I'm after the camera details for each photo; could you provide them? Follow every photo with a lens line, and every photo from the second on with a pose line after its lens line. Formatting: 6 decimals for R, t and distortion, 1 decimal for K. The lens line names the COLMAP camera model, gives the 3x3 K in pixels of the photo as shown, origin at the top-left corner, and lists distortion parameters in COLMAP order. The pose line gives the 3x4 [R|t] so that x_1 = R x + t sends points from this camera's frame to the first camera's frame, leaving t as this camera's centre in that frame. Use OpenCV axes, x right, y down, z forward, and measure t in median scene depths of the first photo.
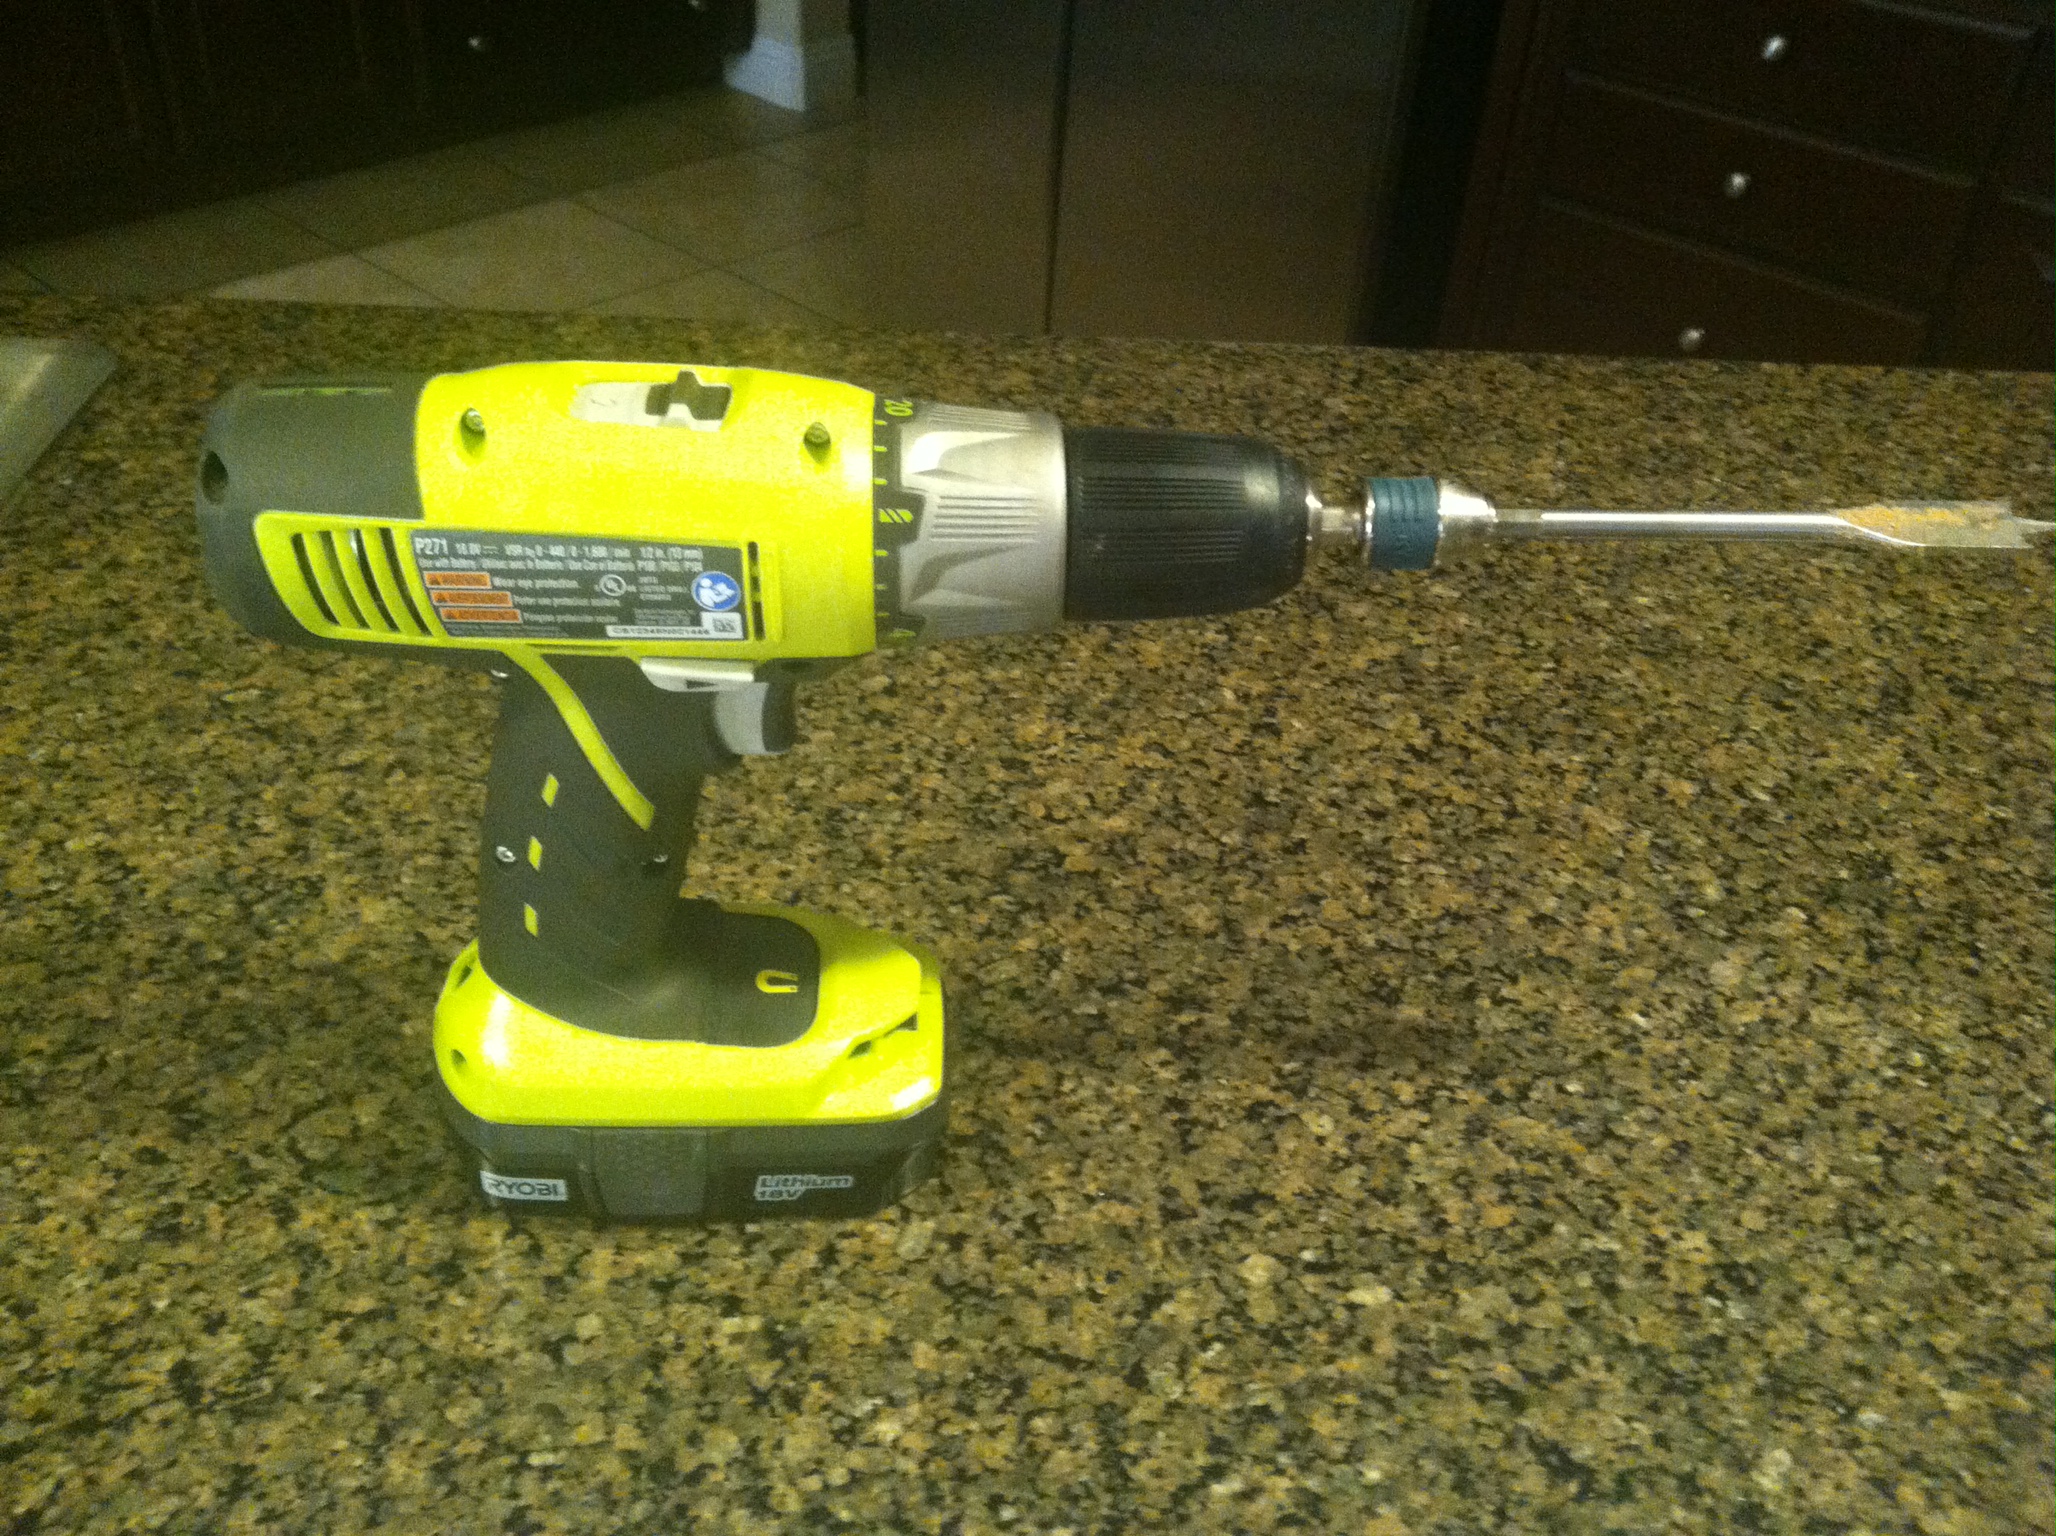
lens RADIAL K [[2025.8, 0, 1028.7], [0, 2025.8, 689.4], [0, 0, 1]] dist [0.090181, -0.284977]
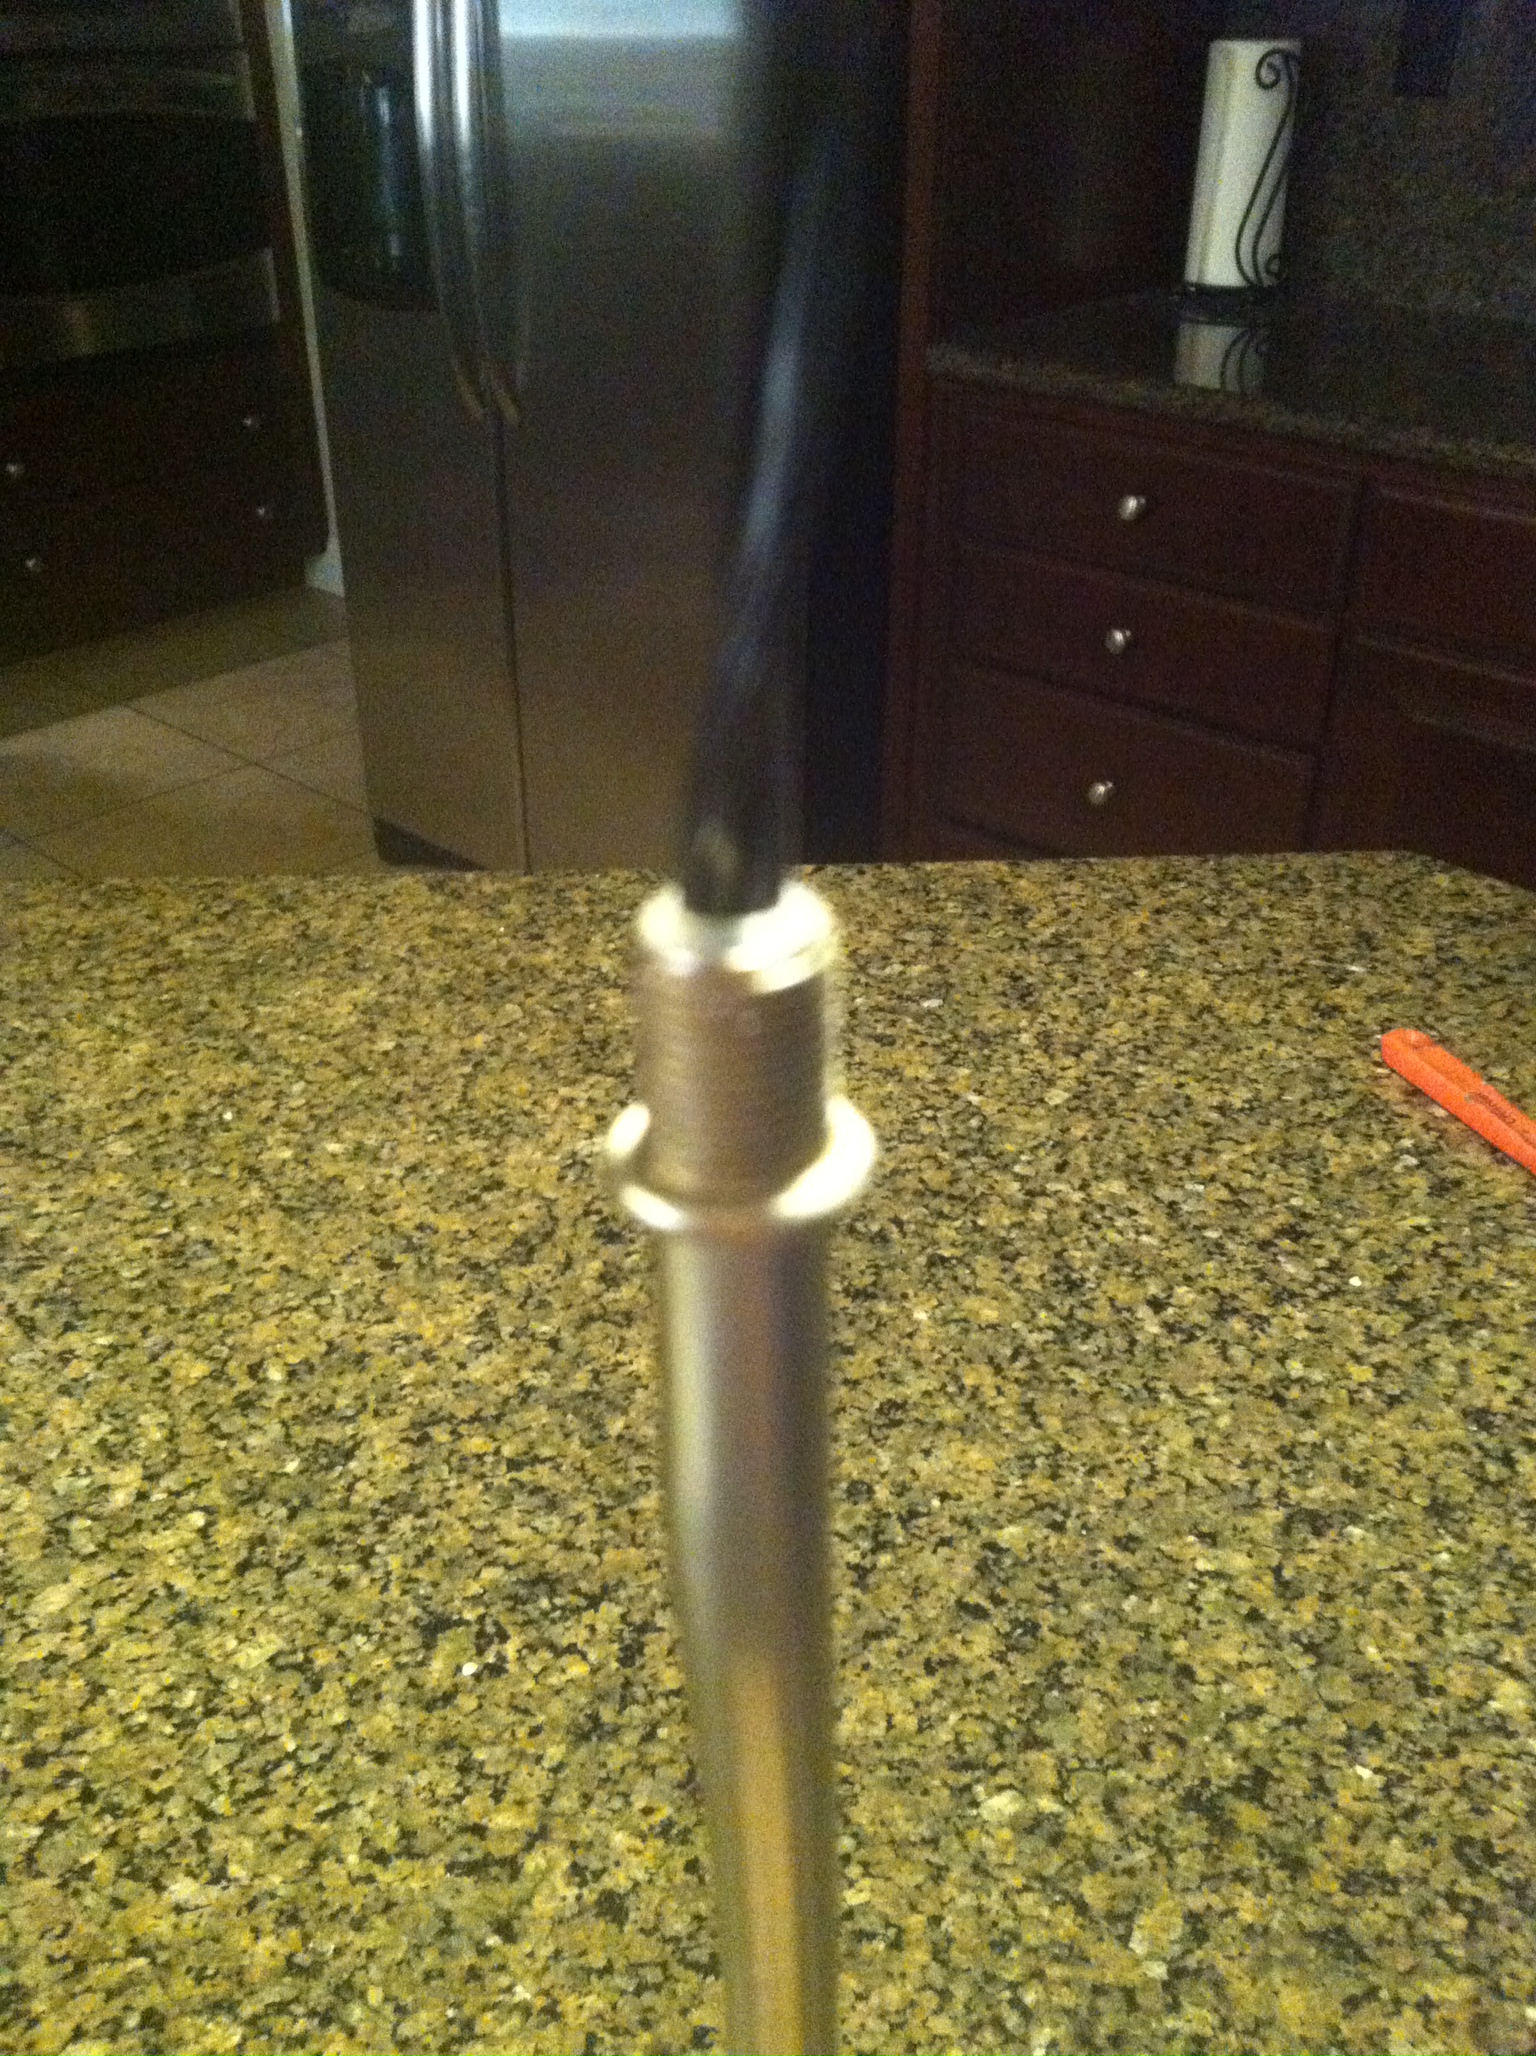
lens RADIAL K [[1979.3, 0, 790.2], [0, 1979.3, 923.3], [0, 0, 1]] dist [0.095507, -0.203967]
pose [[0.998047, -0.053065, -0.032952, 0.658033], [0.049448, 0.993526, -0.102274, -0.049974], [0.038166, 0.100445, 0.994210, 0.079493]]
